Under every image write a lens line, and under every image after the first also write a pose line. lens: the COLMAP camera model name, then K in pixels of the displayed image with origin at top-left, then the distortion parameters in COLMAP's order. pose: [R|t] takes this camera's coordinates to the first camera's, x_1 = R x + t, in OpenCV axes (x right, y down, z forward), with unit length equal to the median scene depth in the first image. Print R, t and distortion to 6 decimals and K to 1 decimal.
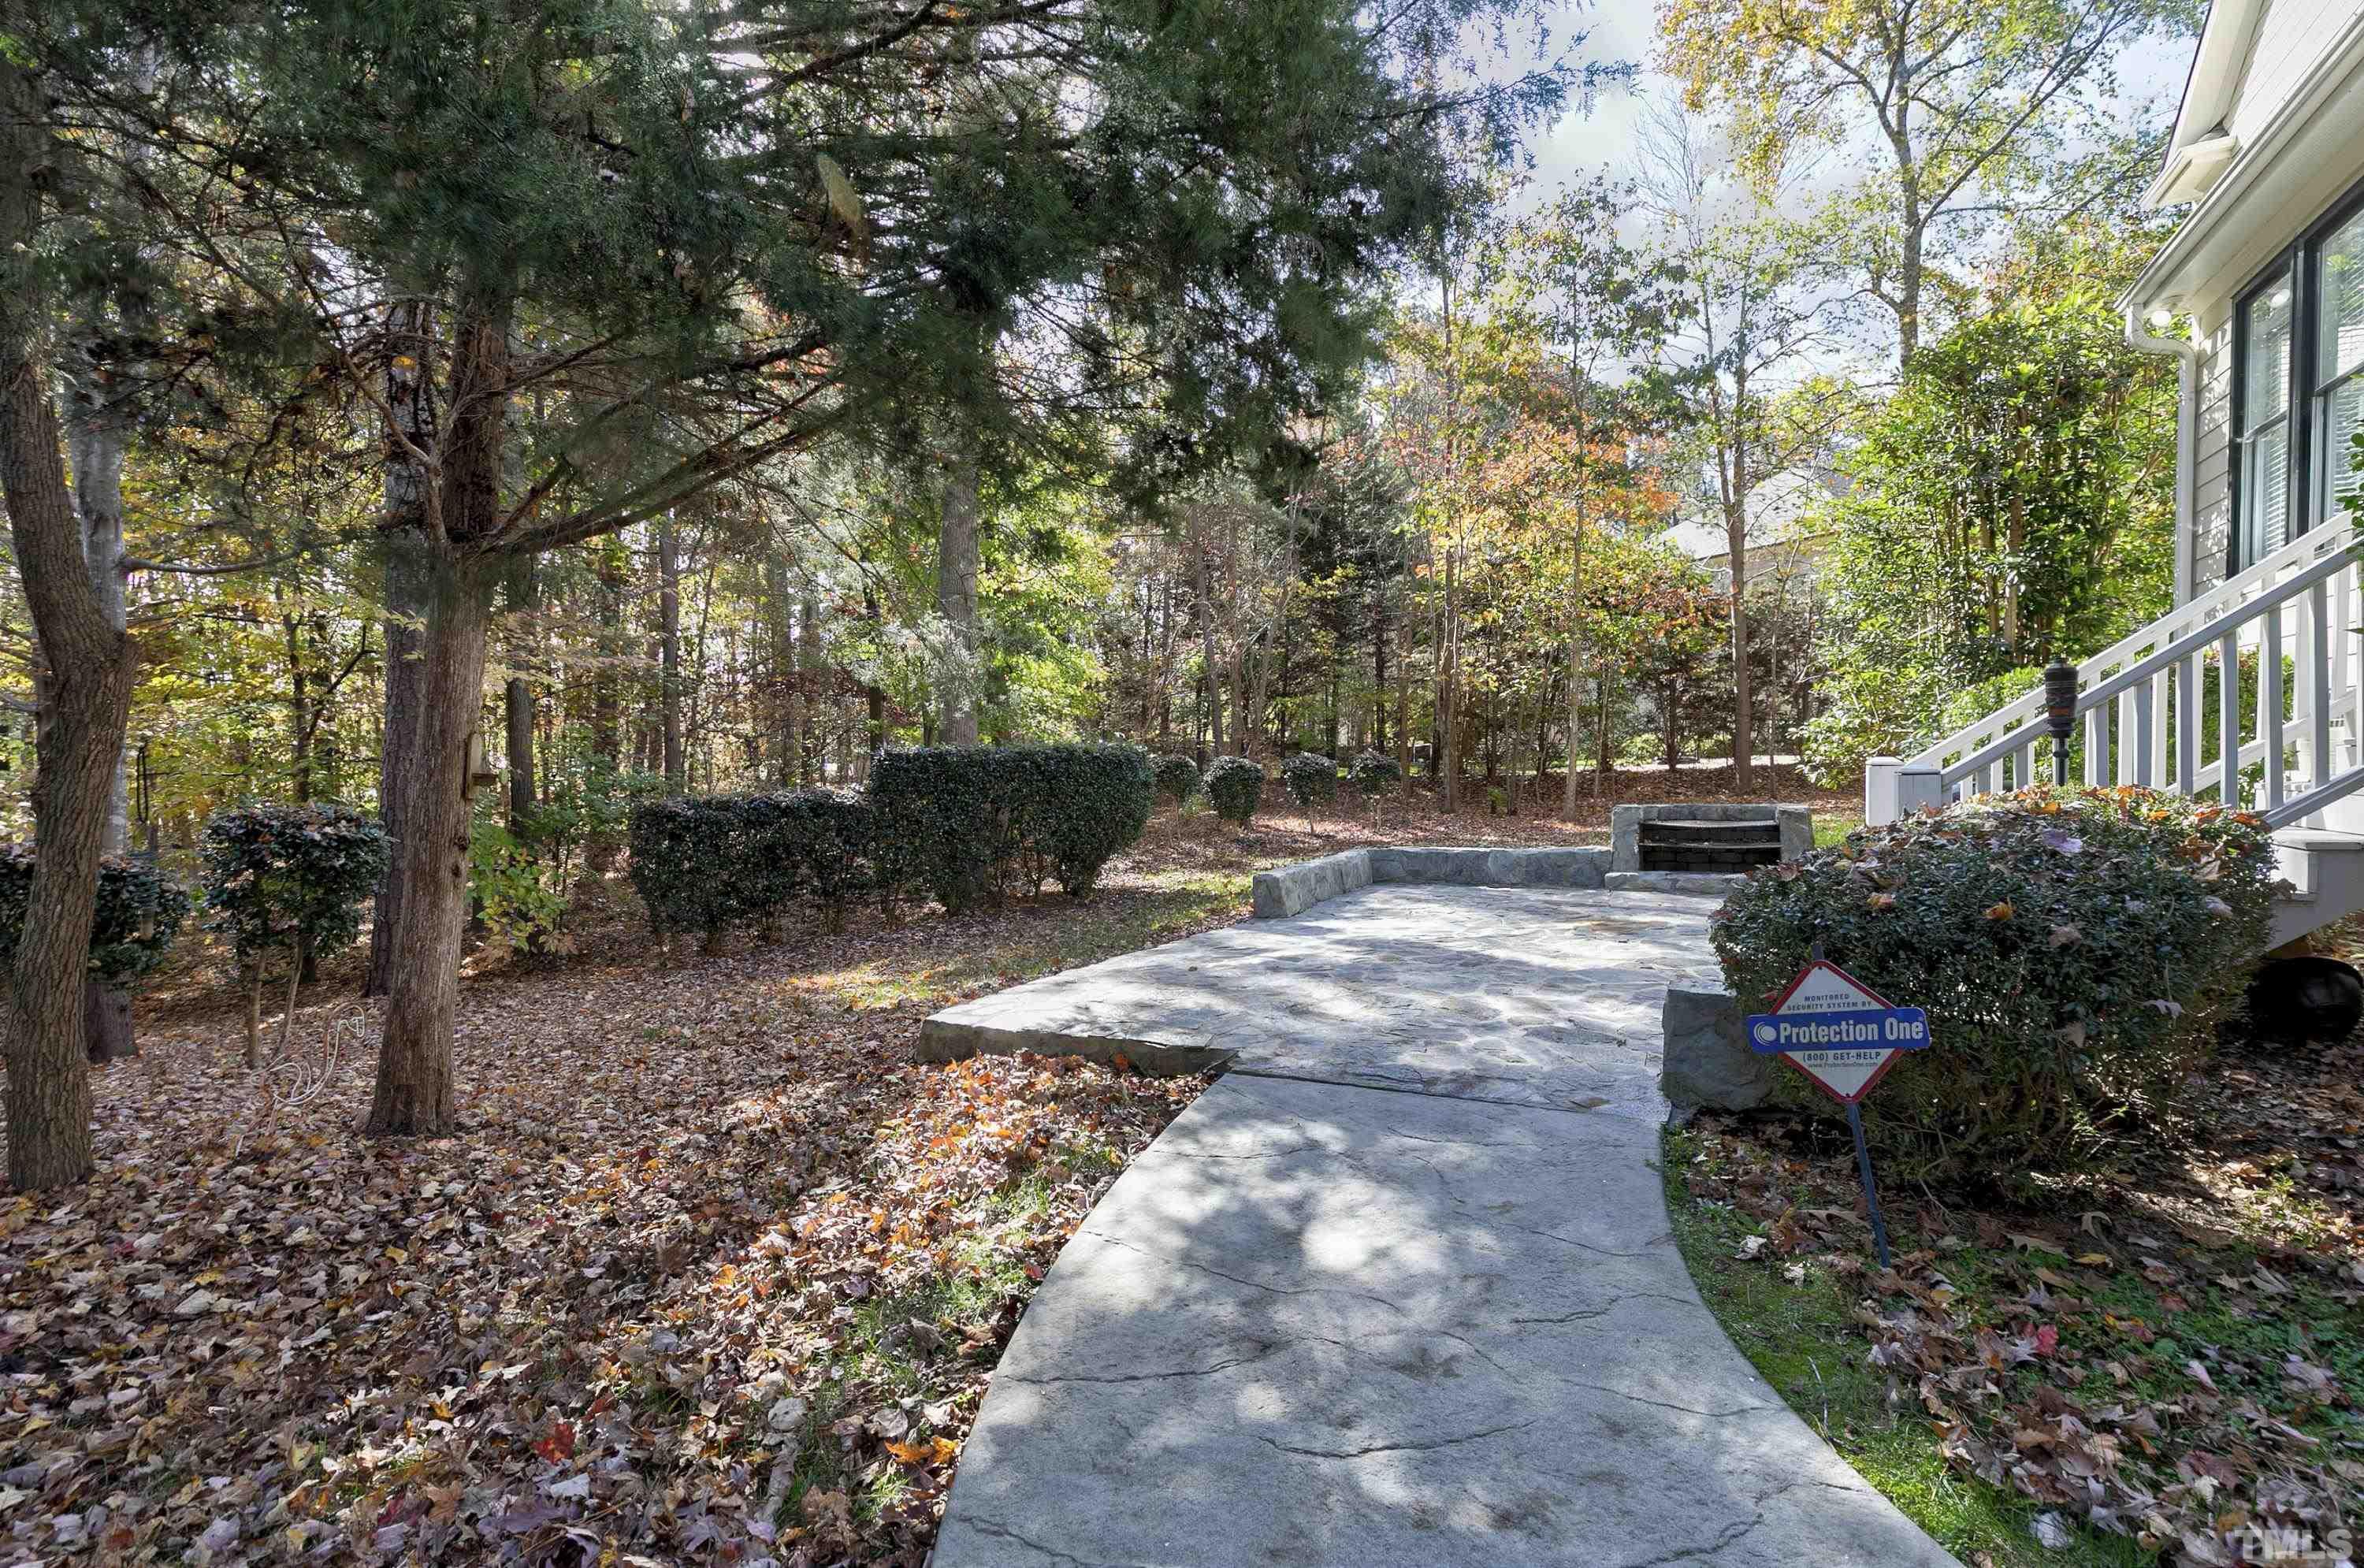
lens RADIAL K [[1091.2, 0, 1185.0], [0, 1091.2, 789.5], [0, 0, 1]] dist [0.005785, -0.000804]
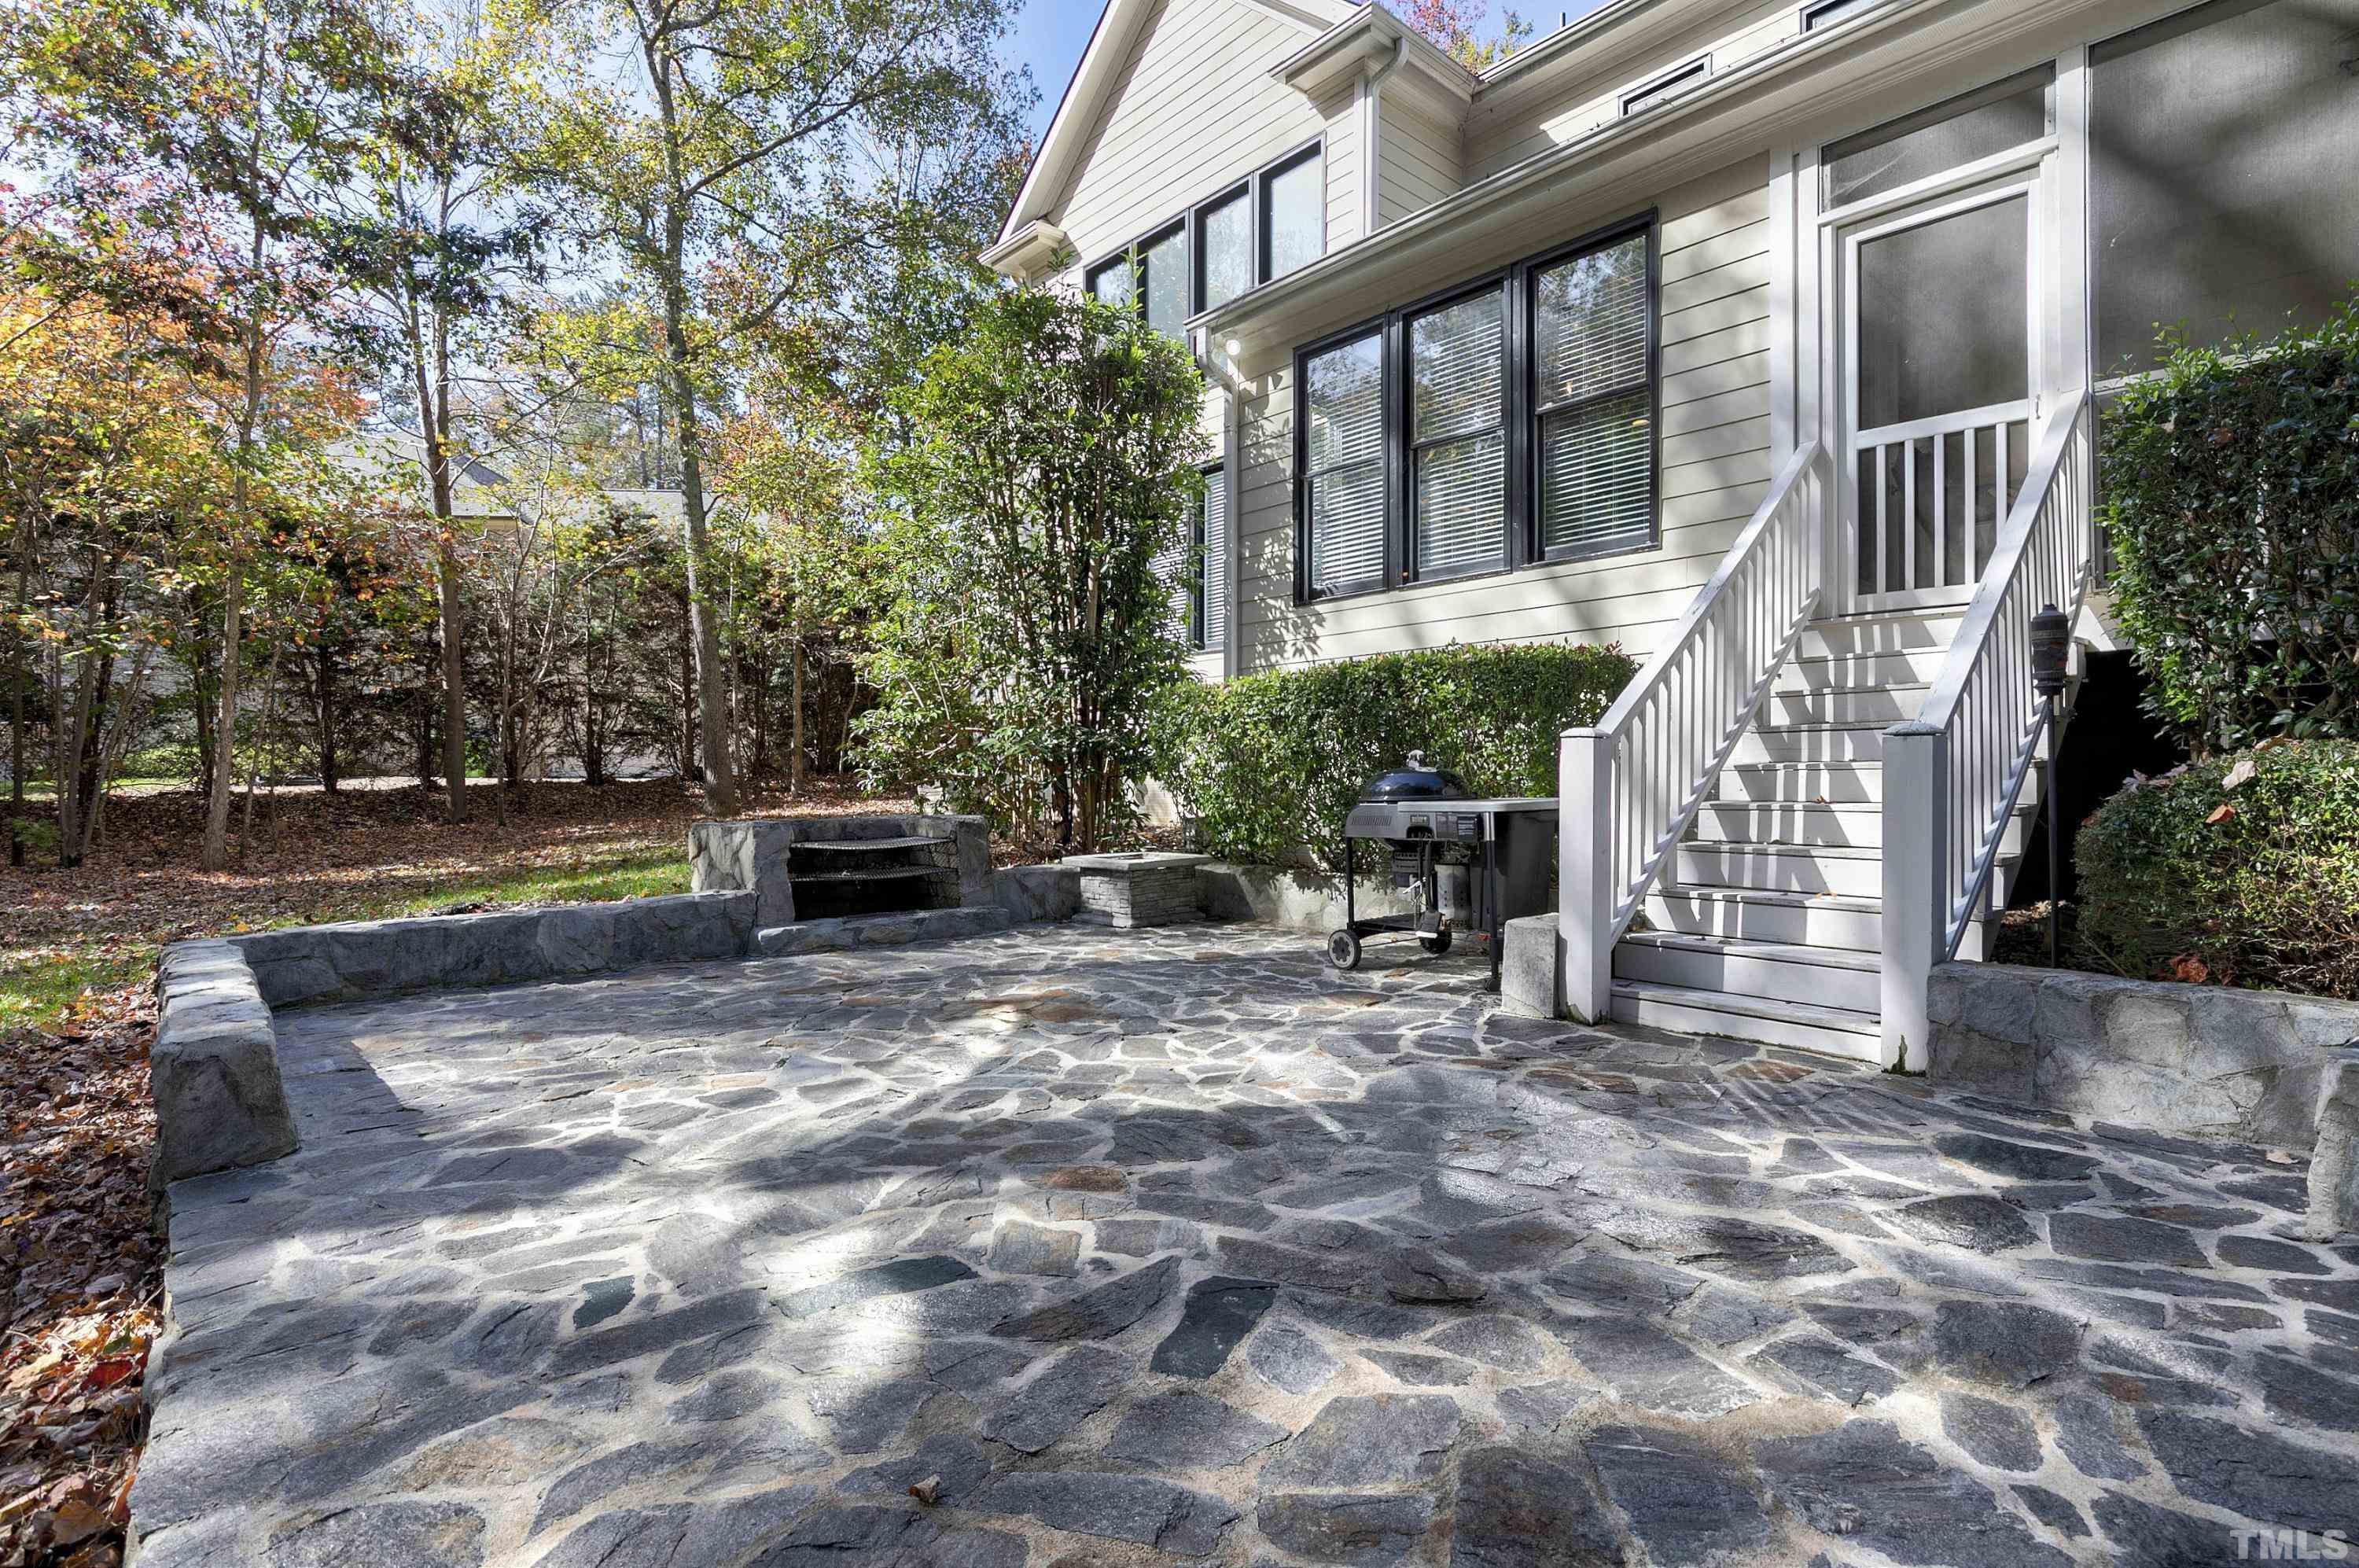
lens RADIAL K [[1151.8, 0, 1206.5], [0, 1151.8, 785.3], [0, 0, 1]] dist [-0.001760, 0.000250]
pose [[0.368780, 0.006972, 0.929490, -0.061838], [0.023045, 0.999596, -0.016641, 0.005016], [-0.929231, 0.027557, 0.368471, 0.250304]]
